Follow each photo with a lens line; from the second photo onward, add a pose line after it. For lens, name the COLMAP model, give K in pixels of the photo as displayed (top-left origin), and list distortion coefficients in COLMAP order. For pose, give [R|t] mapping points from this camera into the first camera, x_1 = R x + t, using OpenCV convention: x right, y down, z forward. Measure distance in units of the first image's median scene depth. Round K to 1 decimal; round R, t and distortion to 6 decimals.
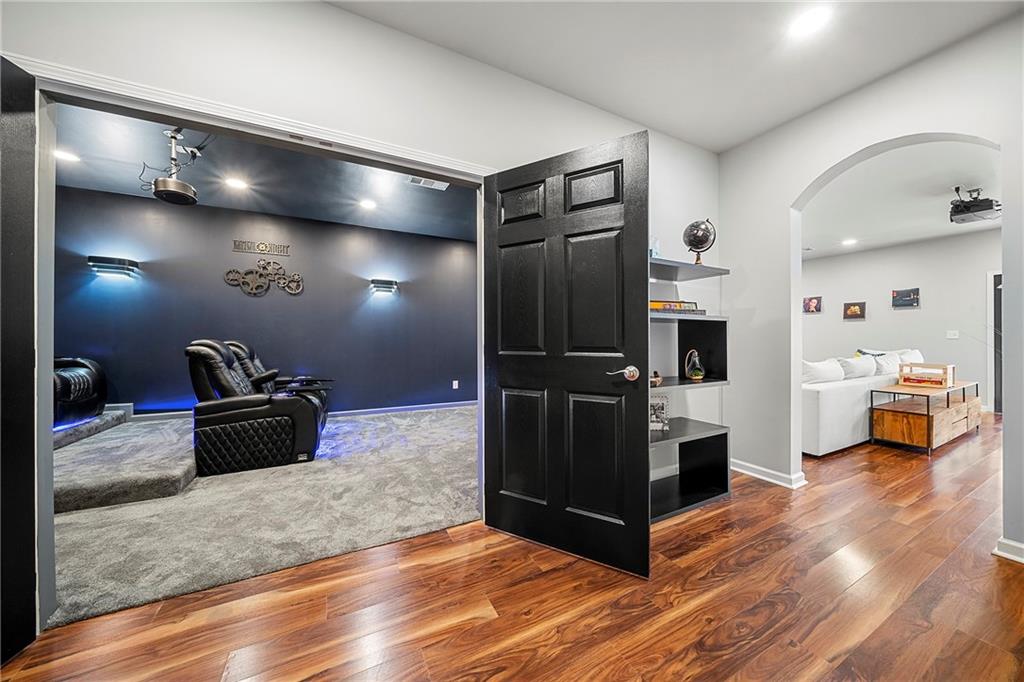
lens RADIAL K [[350.8, 0, 510.9], [0, 350.8, 334.6], [0, 0, 1]] dist [-0.003079, -0.000100]
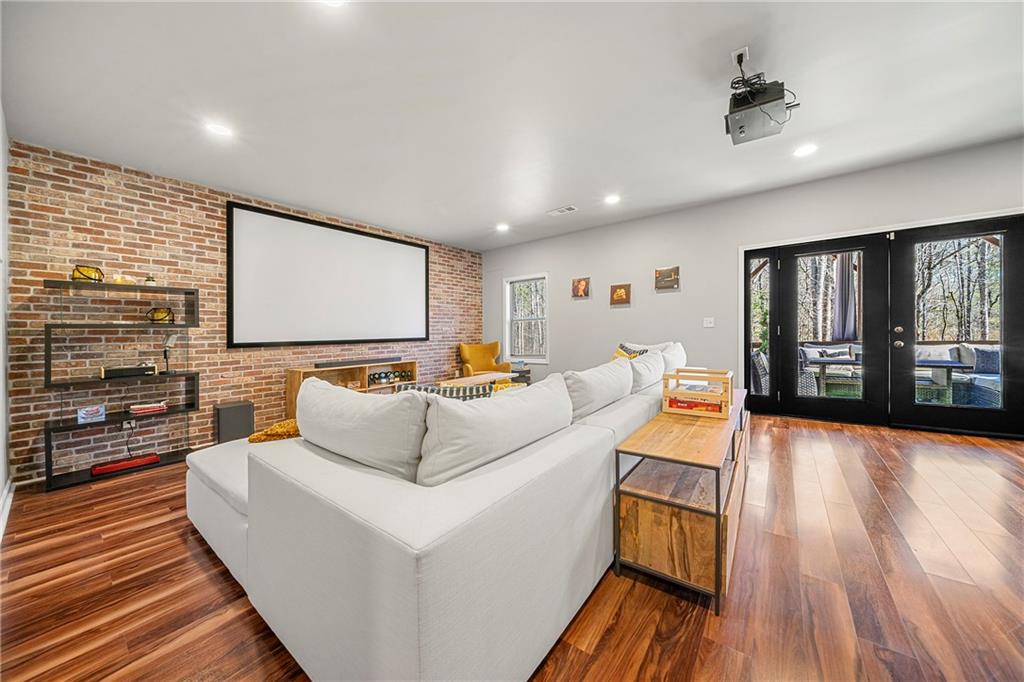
lens RADIAL K [[350.8, 0, 511.6], [0, 350.8, 343.6], [0, 0, 1]] dist [-0.003079, -0.000100]
pose [[0.905316, -0.031735, 0.423550, 0.623004], [0.016018, 0.999046, 0.040617, 0.010253], [-0.424436, -0.029987, 0.904961, 0.566665]]
